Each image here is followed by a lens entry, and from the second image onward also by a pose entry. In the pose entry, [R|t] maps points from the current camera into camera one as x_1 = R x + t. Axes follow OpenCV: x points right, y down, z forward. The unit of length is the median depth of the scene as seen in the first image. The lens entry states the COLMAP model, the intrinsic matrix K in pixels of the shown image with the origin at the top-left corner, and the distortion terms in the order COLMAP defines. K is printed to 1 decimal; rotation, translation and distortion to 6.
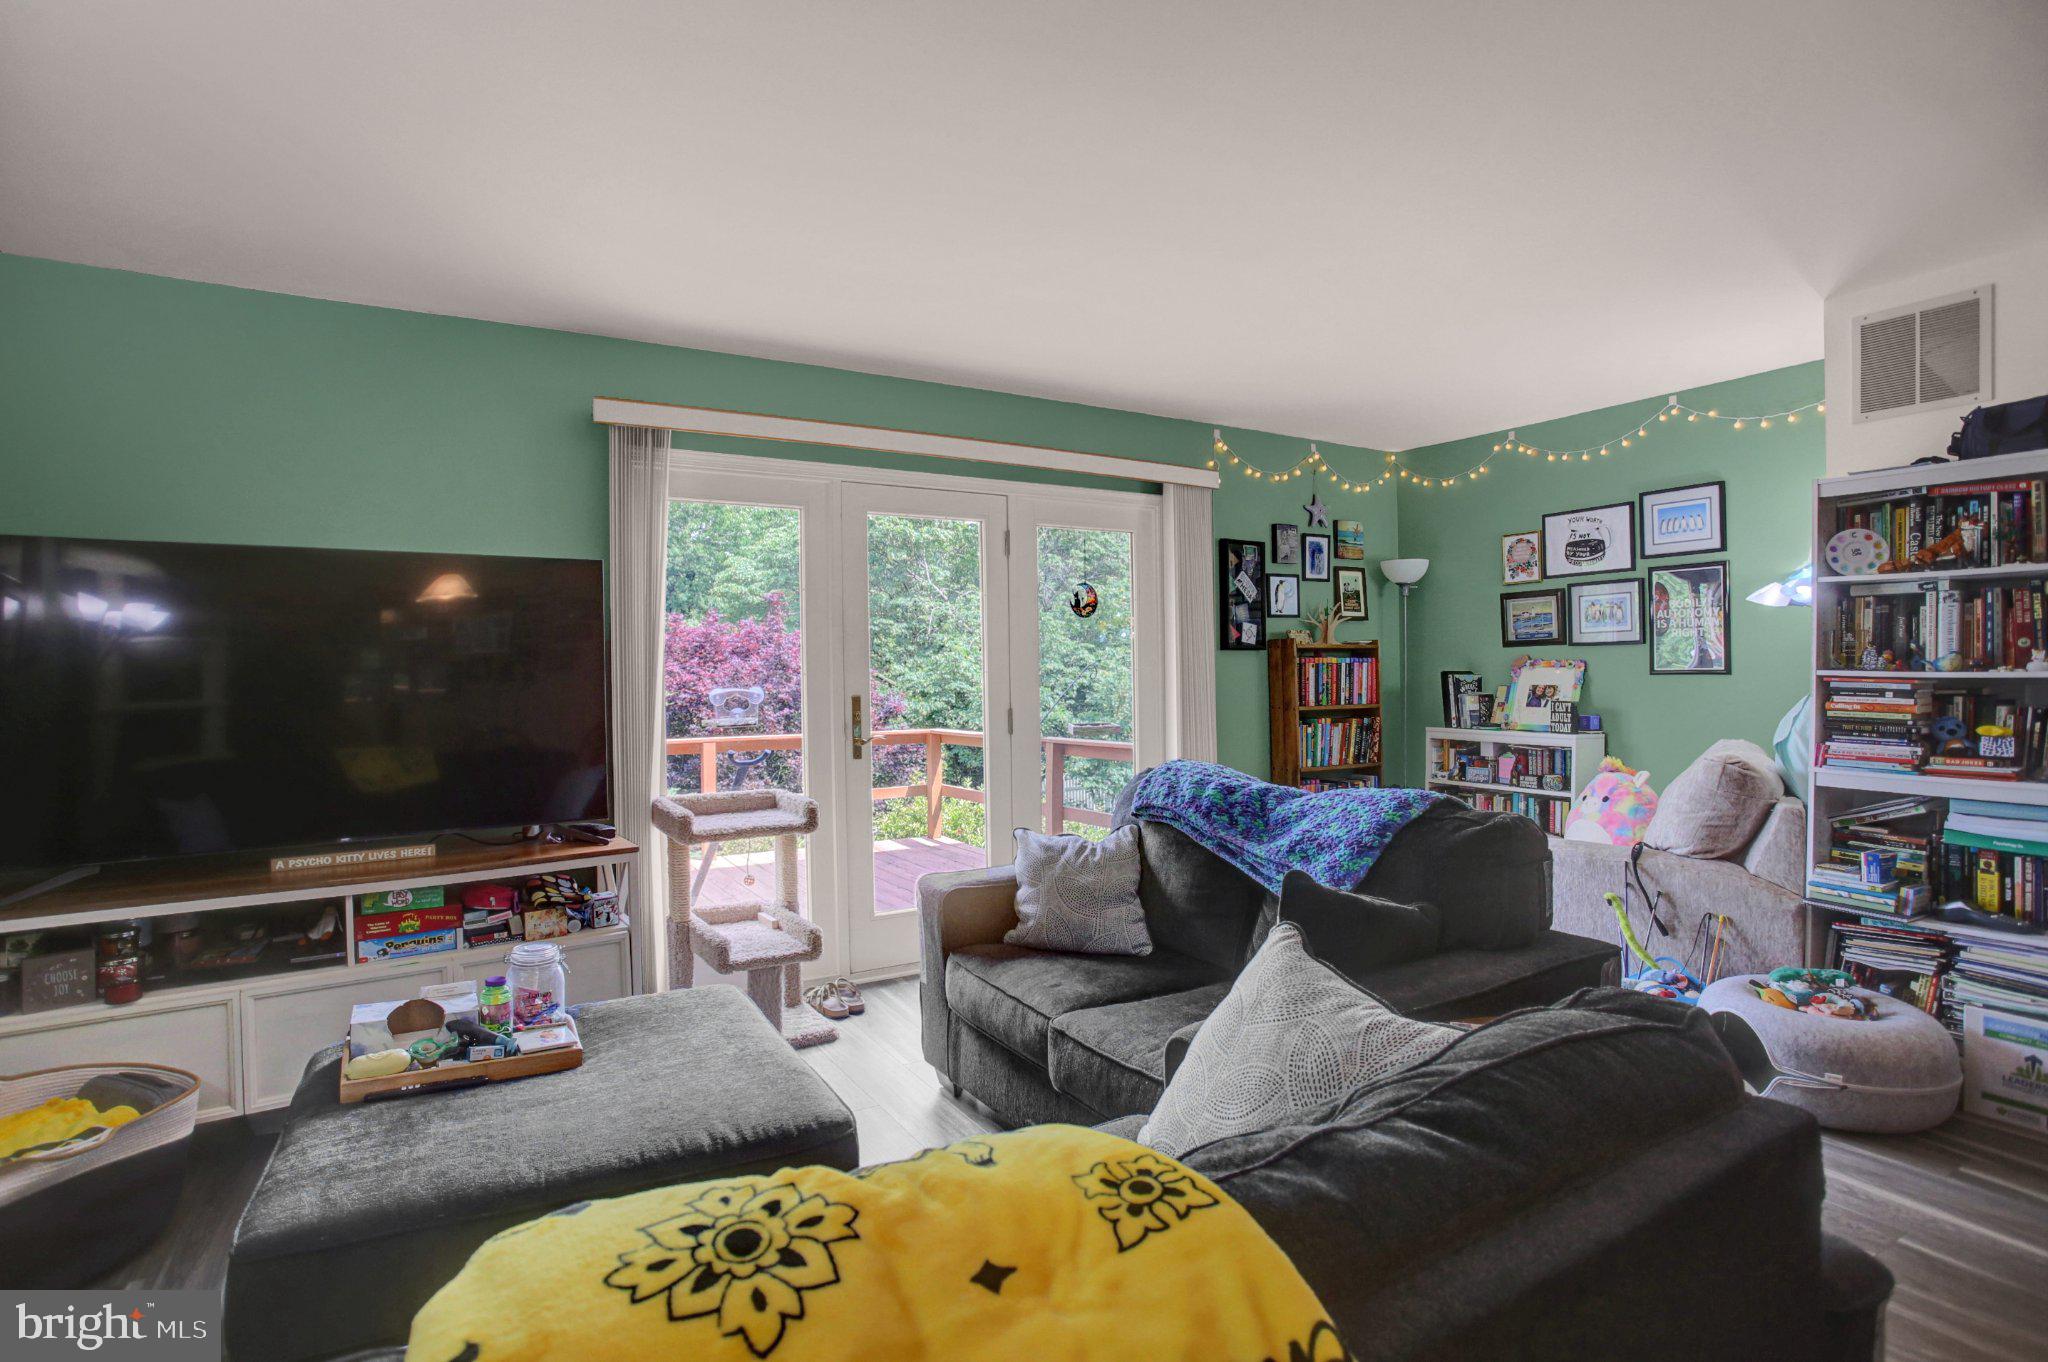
lens RADIAL K [[995.2, 0, 1020.6], [0, 995.2, 682.8], [0, 0, 1]] dist [-0.032945, 0.006855]
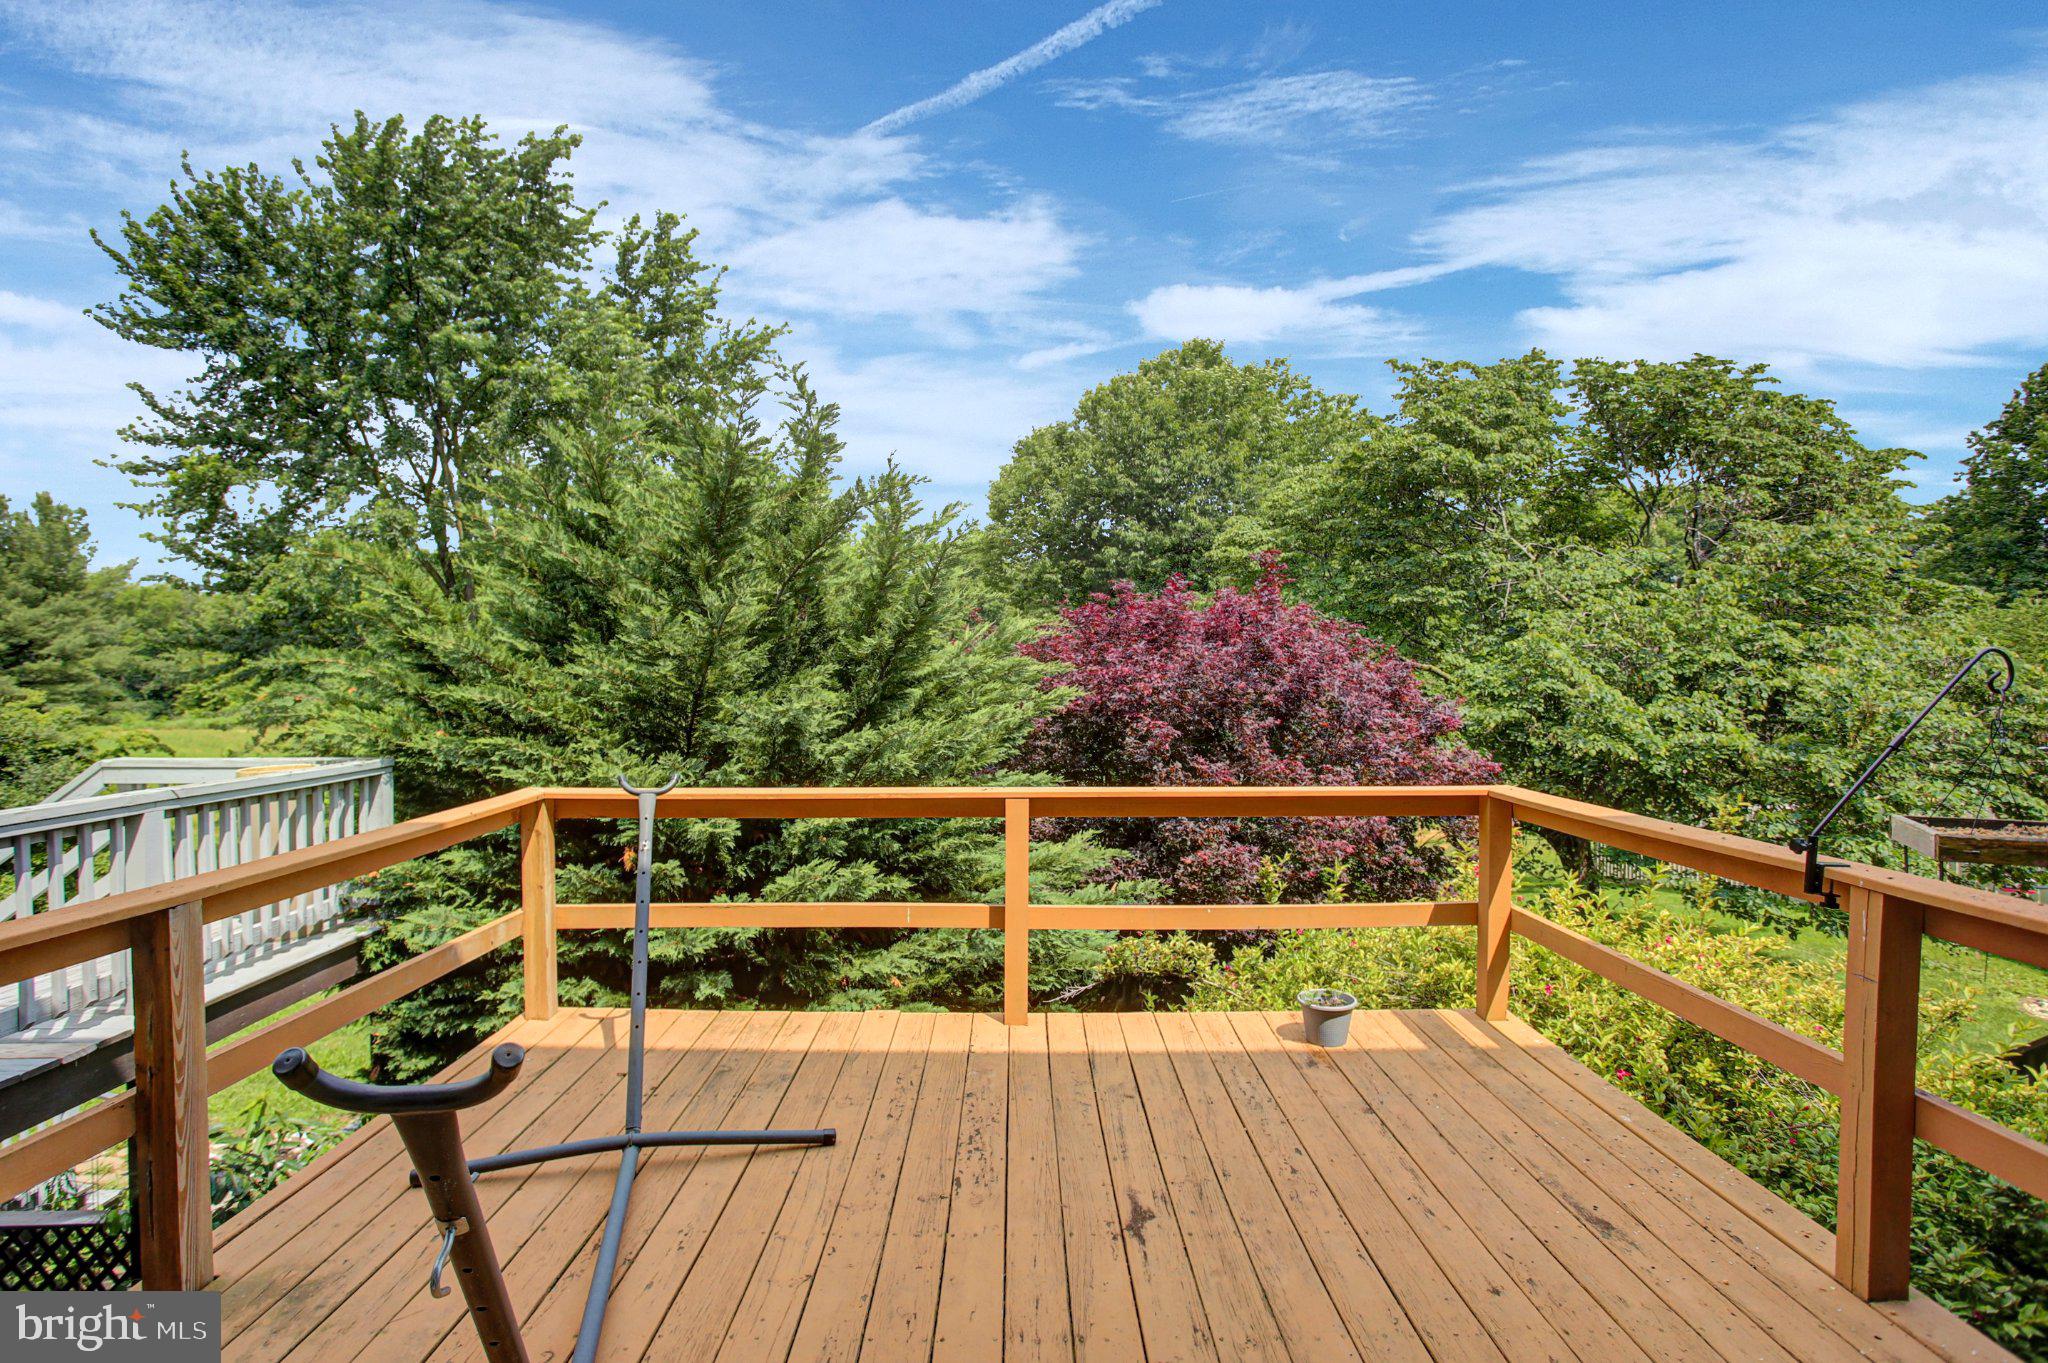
lens RADIAL K [[1083.6, 0, 1019.0], [0, 1083.6, 670.7], [0, 0, 1]] dist [-0.032955, -0.000378]
pose [[0.867774, 0.014963, -0.496733, -0.014990], [-0.015467, 0.999876, 0.003099, -0.003857], [0.496718, 0.004994, 0.867898, 0.222359]]
